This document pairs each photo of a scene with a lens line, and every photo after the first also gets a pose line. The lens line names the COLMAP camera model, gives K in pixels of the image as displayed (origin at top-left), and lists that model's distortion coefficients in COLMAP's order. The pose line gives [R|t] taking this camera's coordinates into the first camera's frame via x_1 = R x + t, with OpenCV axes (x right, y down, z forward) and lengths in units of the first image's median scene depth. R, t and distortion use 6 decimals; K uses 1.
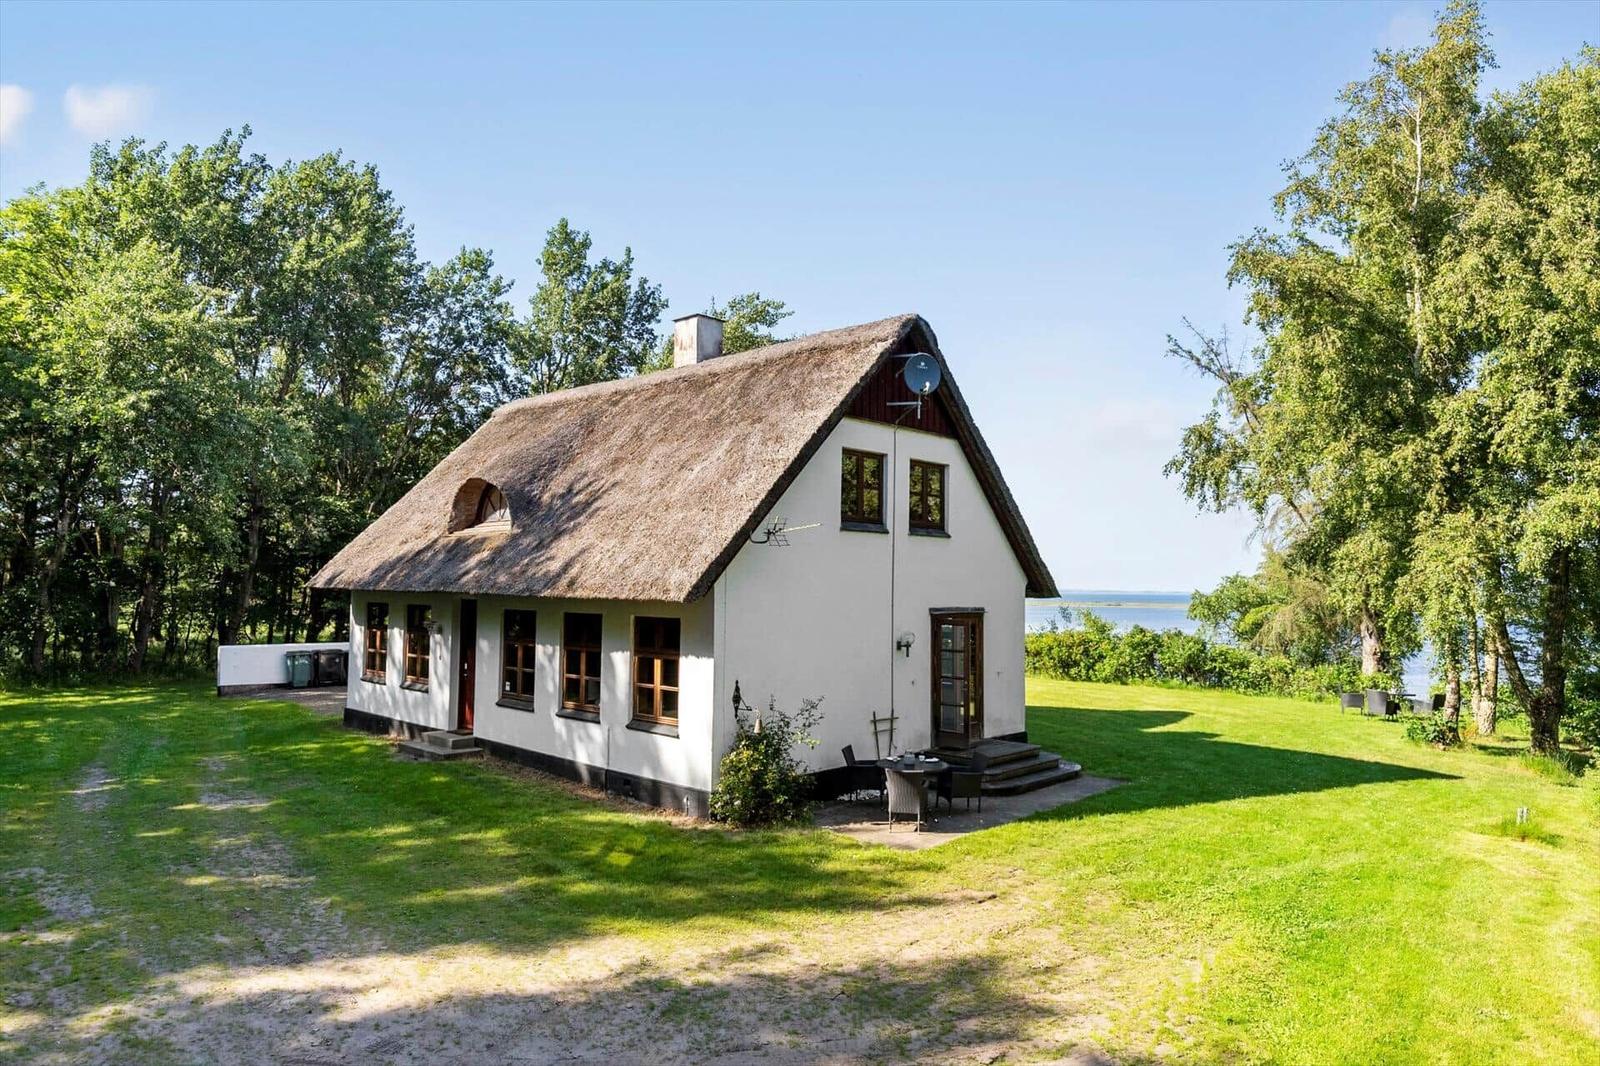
lens RADIAL K [[939.5, 0, 886.3], [0, 939.5, 539.0], [0, 0, 1]] dist [0.025485, -0.000742]
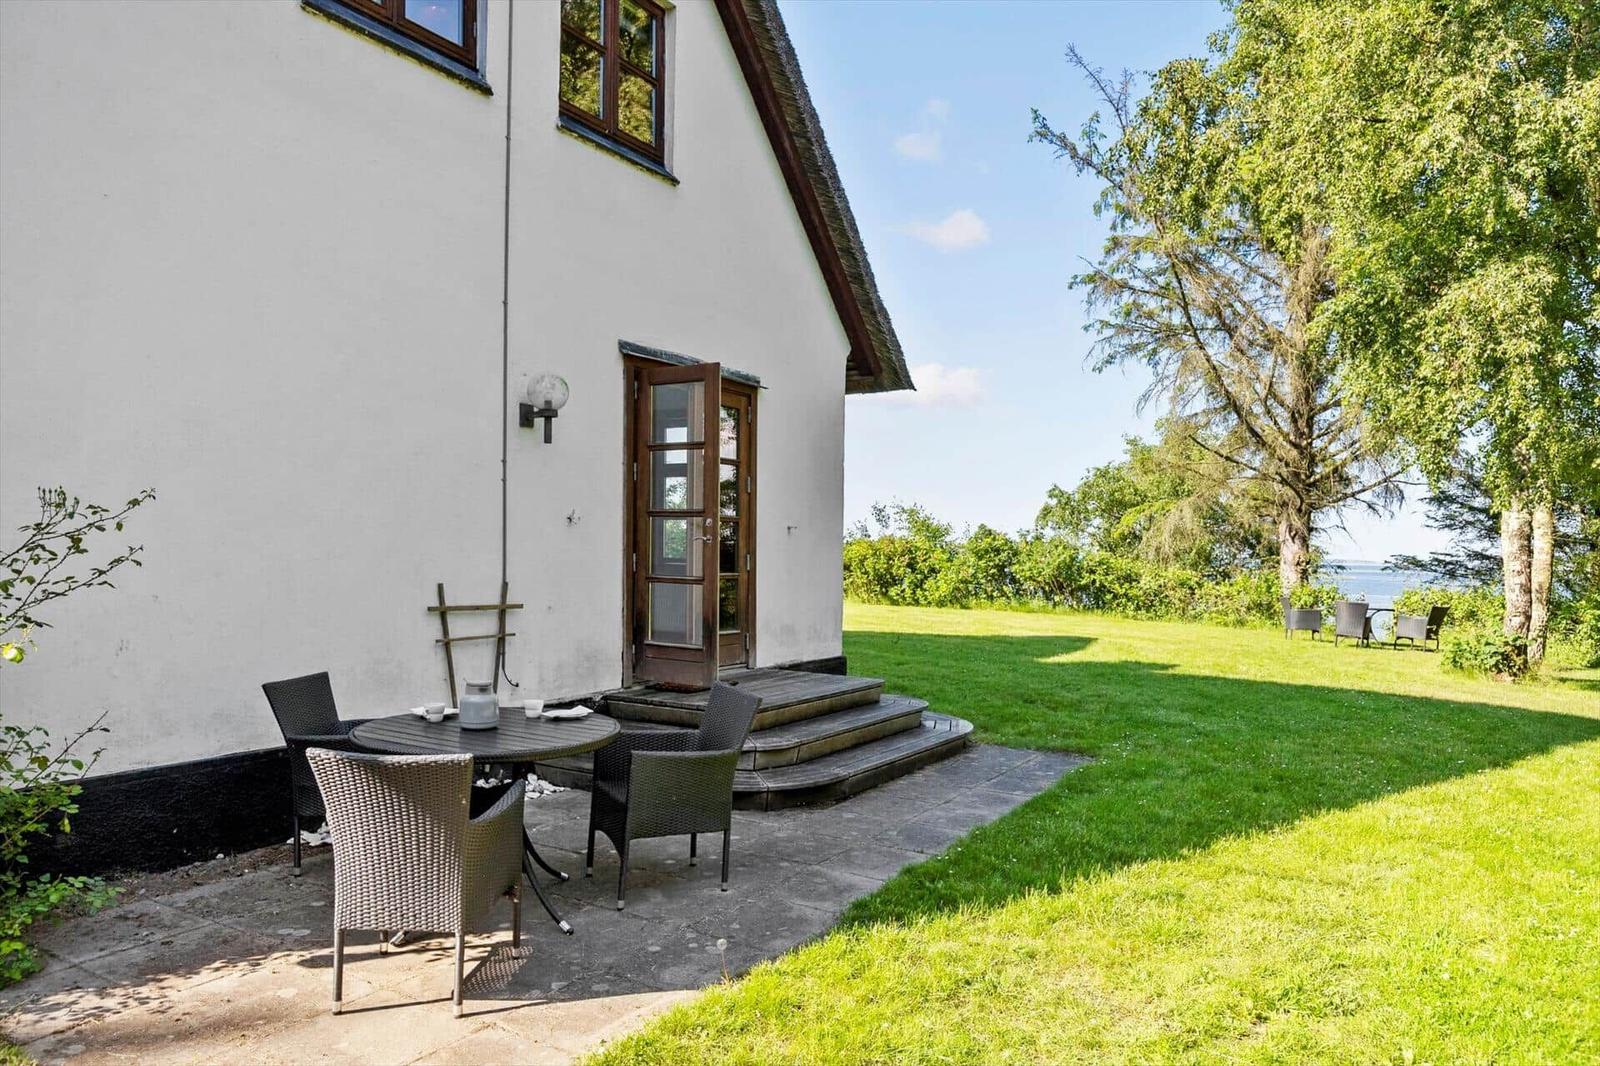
lens RADIAL K [[984.7, 0, 800.0], [0, 984.7, 533.0], [0, 0, 1]] dist [0.002298, 0.000238]
pose [[0.991466, 0.005452, 0.130248, 0.055815], [-0.010706, 0.999155, 0.039672, 0.113614], [-0.129922, -0.040728, 0.990687, 0.470413]]
